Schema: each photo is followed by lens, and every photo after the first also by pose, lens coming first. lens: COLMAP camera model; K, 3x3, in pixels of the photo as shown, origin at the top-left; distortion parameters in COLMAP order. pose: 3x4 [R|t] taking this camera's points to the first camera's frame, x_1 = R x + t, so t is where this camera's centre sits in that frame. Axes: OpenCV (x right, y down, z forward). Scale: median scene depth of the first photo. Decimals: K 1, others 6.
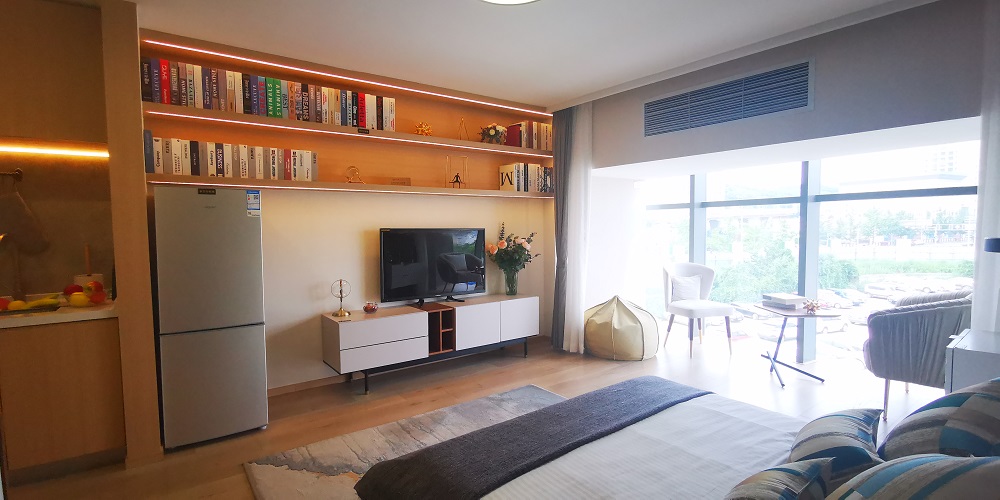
lens RADIAL K [[461.1, 0, 500.0], [0, 461.1, 250.0], [0, 0, 1]] dist [-0.004530, 0.000234]
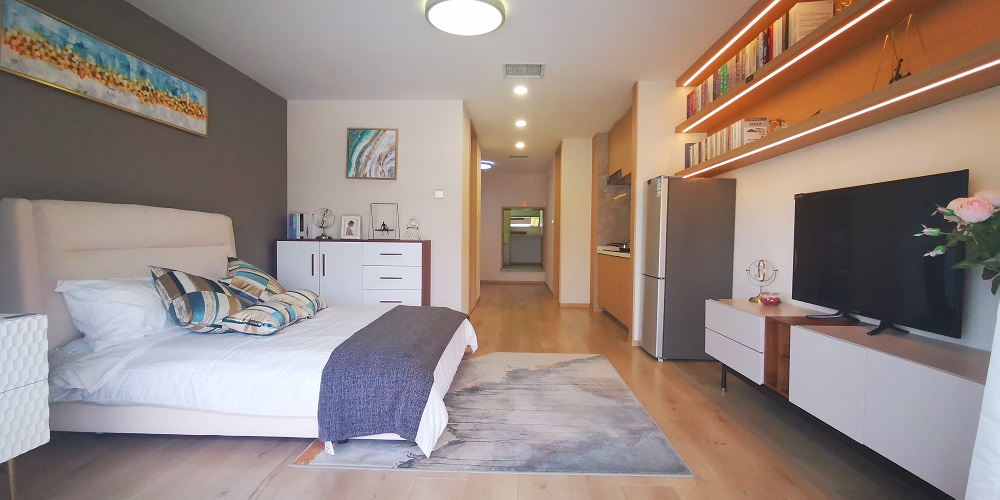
lens RADIAL K [[461.1, 0, 500.0], [0, 461.1, 250.0], [0, 0, 1]] dist [-0.004530, 0.000234]
pose [[-0.625535, 0.022520, -0.779871, 0.629181], [-0.041350, 0.997222, 0.061963, 0.014589], [0.779100, 0.071007, -0.622865, 1.182290]]
